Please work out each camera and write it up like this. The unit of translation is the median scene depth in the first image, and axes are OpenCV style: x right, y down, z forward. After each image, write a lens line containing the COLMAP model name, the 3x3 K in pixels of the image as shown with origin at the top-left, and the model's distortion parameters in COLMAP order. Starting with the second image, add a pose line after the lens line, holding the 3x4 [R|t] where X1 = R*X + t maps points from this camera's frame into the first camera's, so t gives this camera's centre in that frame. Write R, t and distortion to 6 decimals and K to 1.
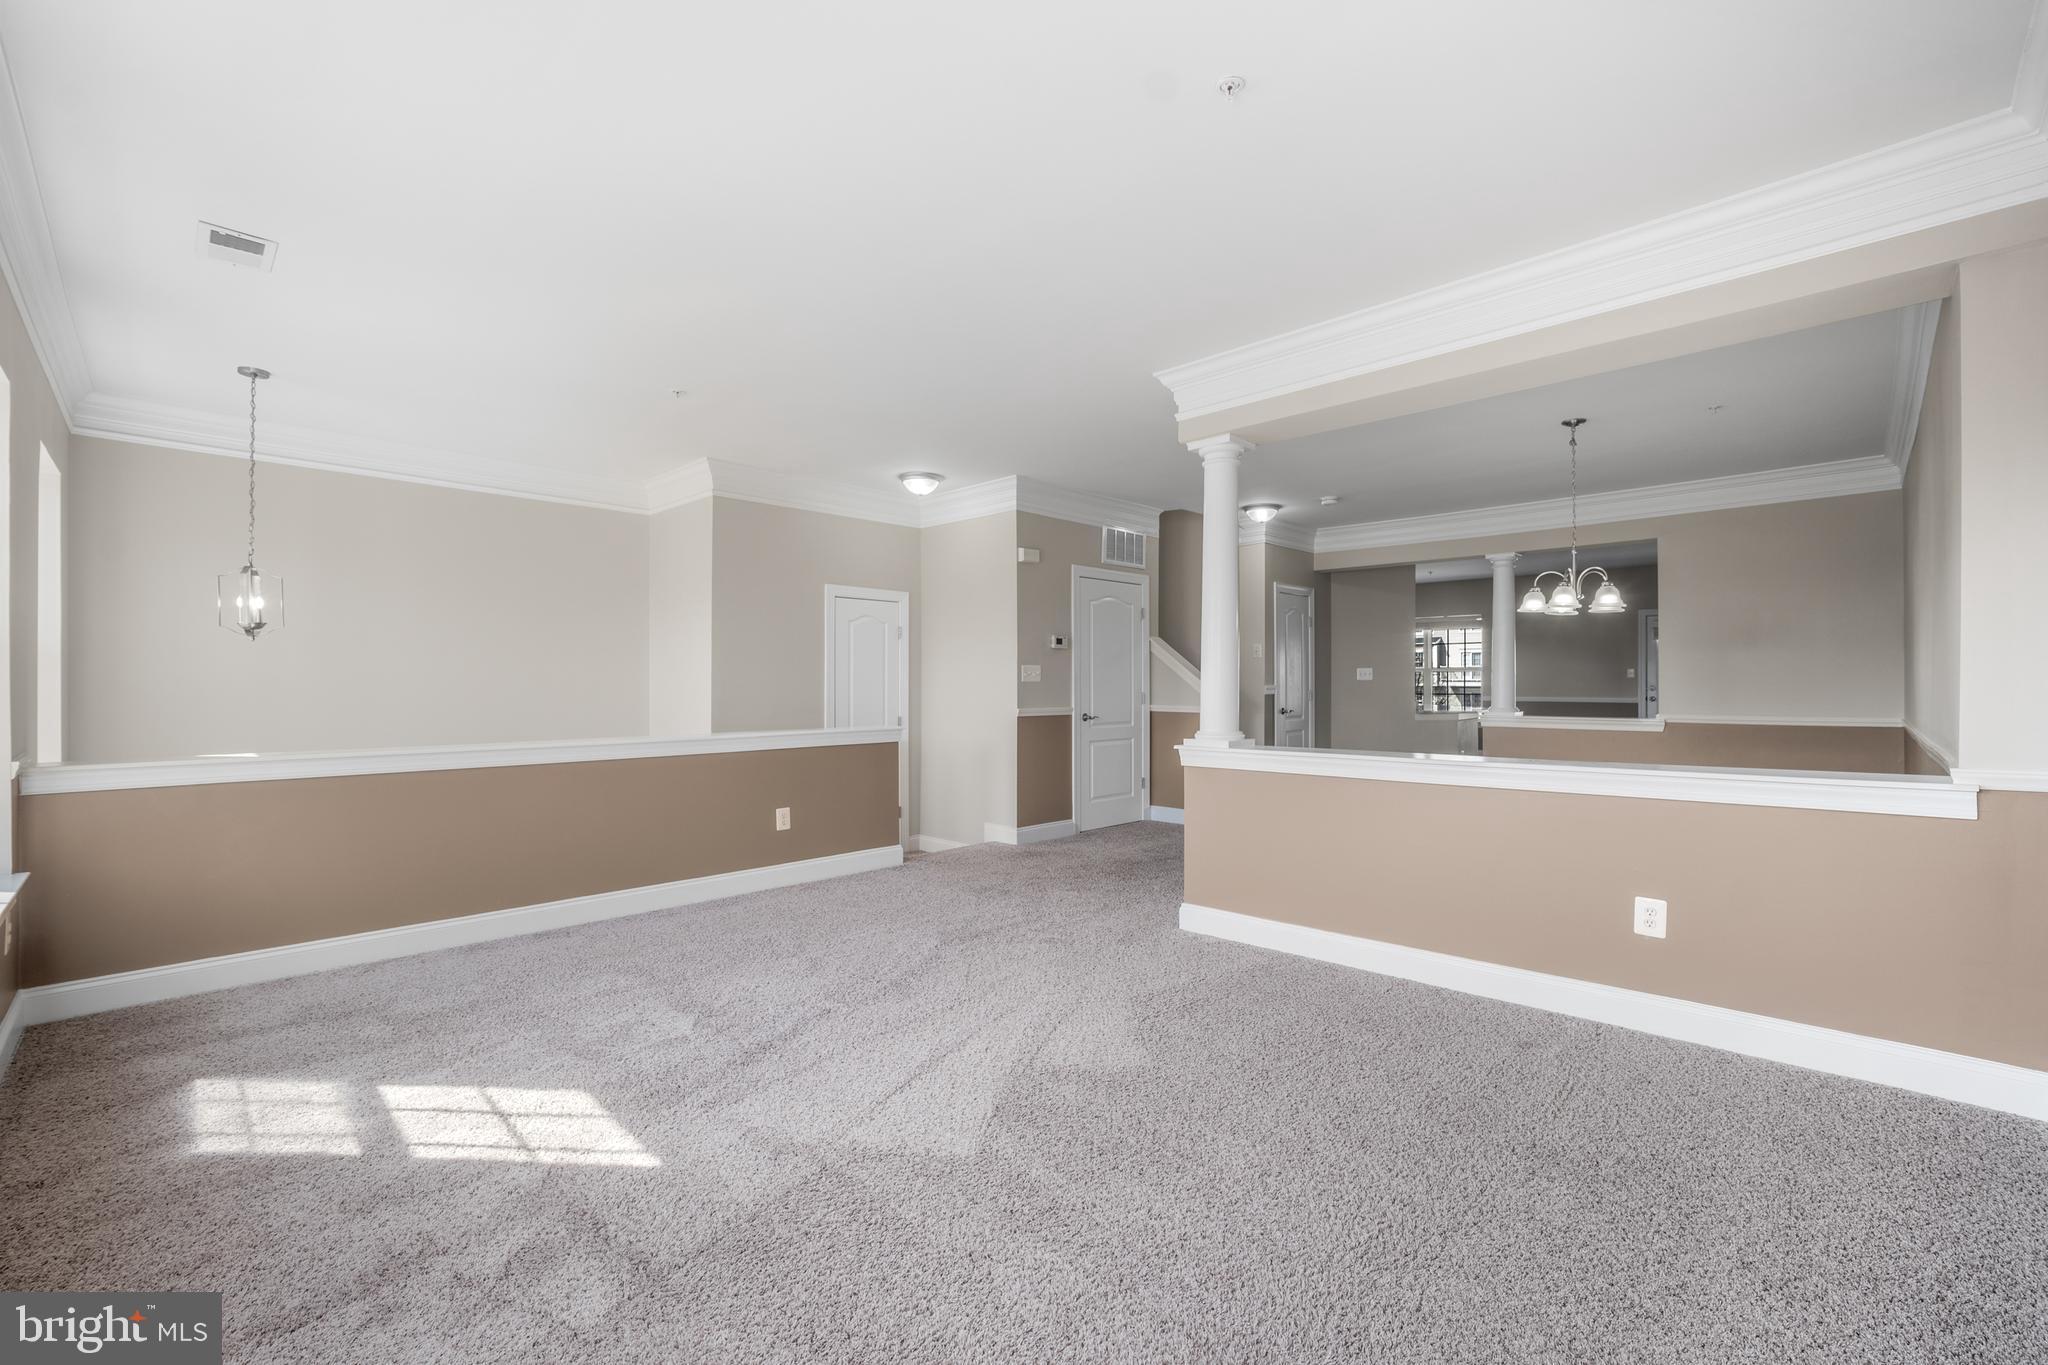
lens RADIAL K [[874.2, 0, 1054.1], [0, 874.2, 681.6], [0, 0, 1]] dist [-0.023722, 0.011477]
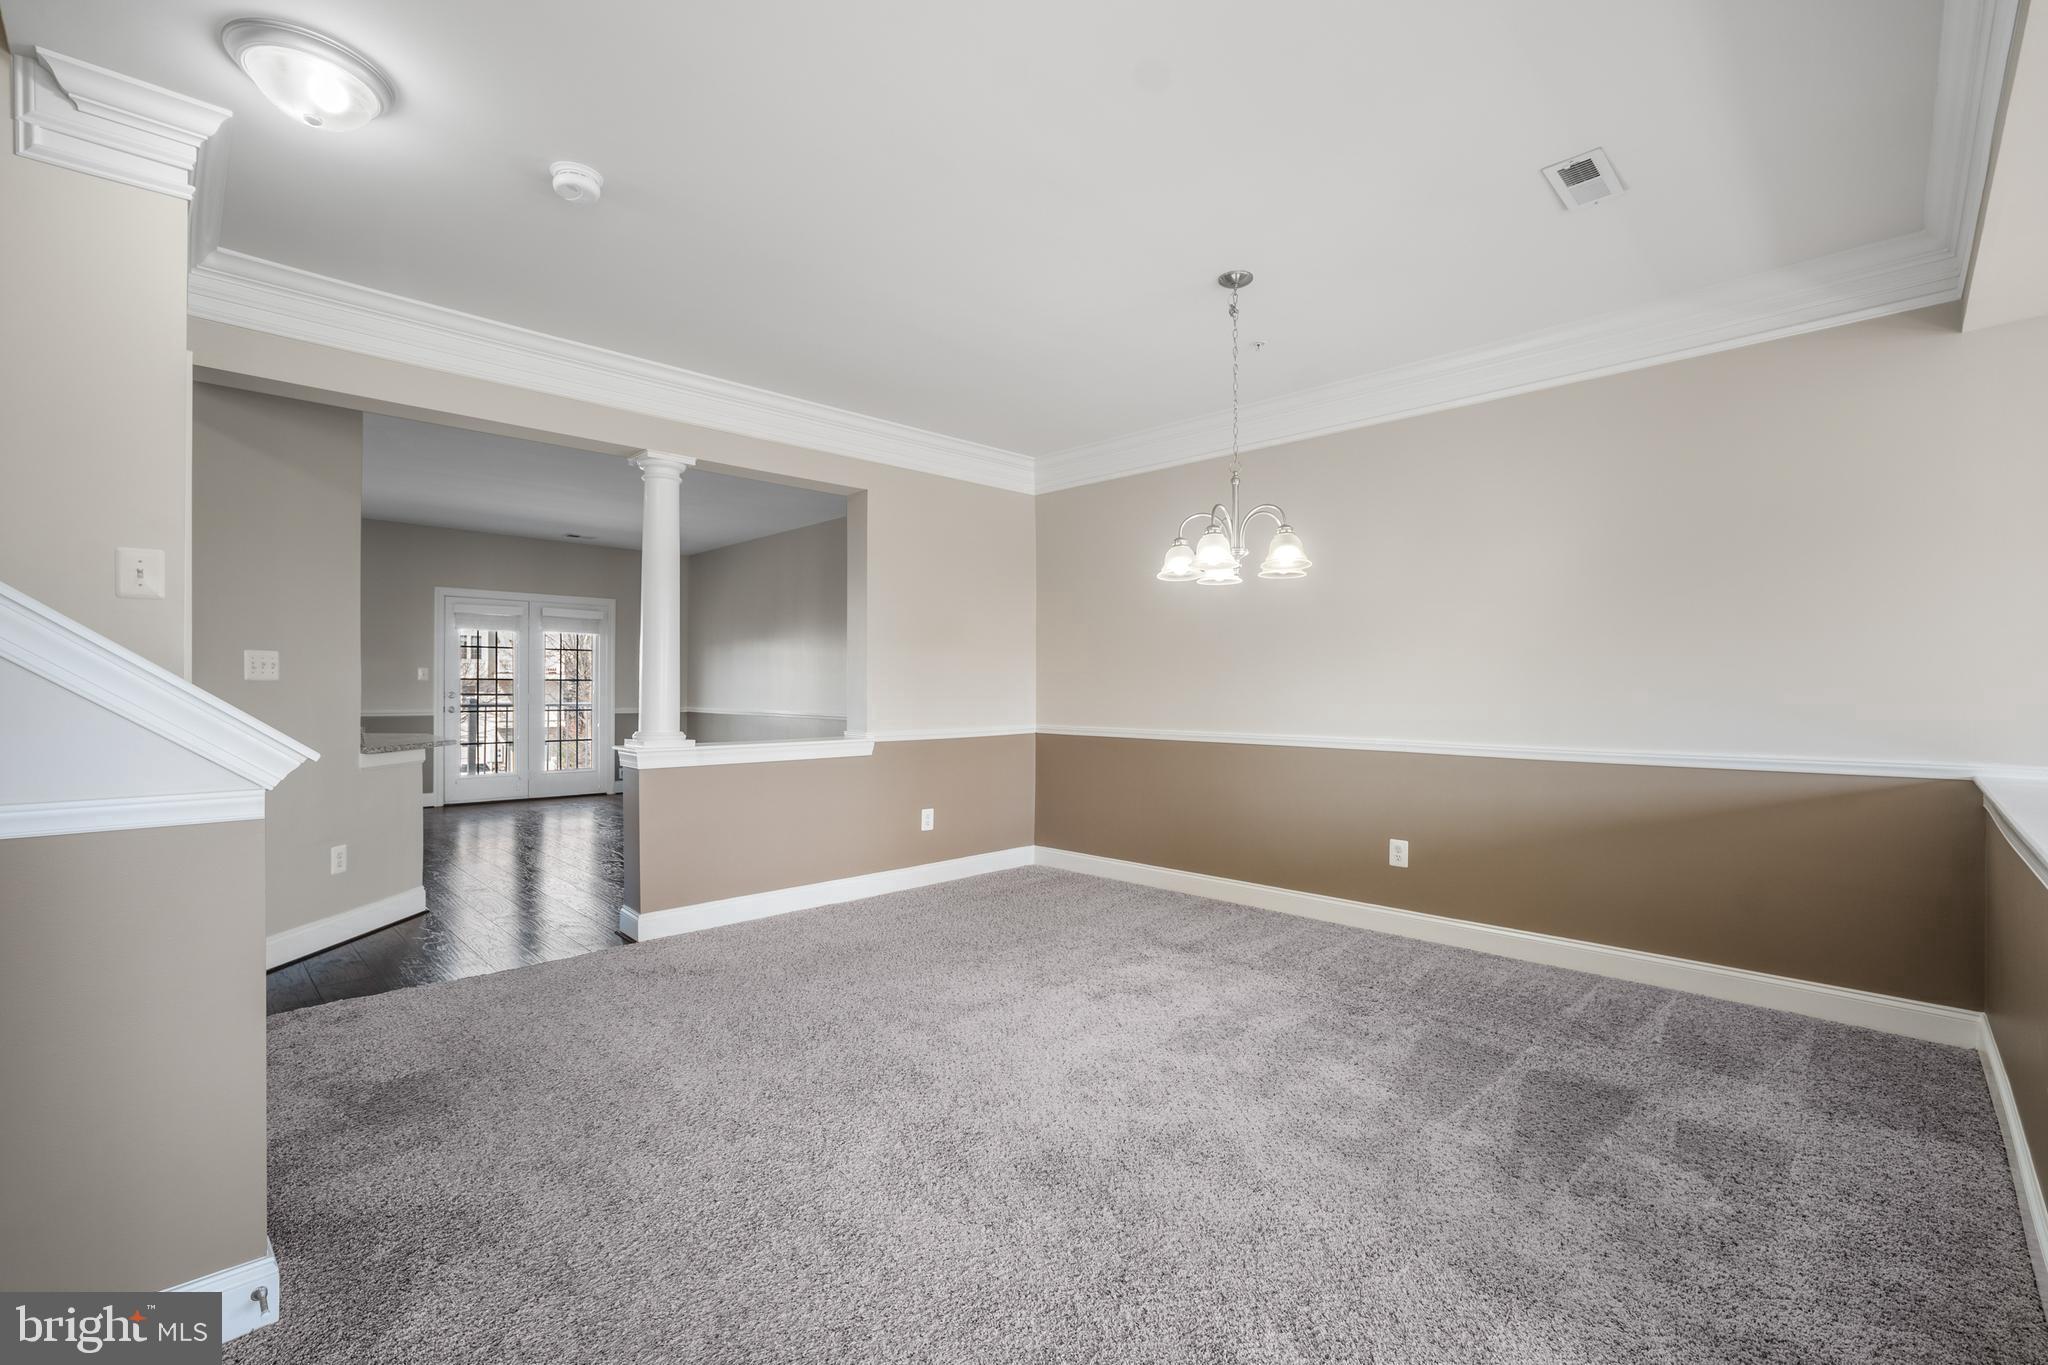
lens RADIAL K [[876.6, 0, 1008.8], [0, 876.6, 688.0], [0, 0, 1]] dist [-0.001999, 0.000110]
pose [[0.058845, 0.000484, 0.998267, -0.038479], [-0.004607, 0.999989, -0.000213, 0.000804], [-0.998256, -0.004586, 0.058847, 0.891758]]
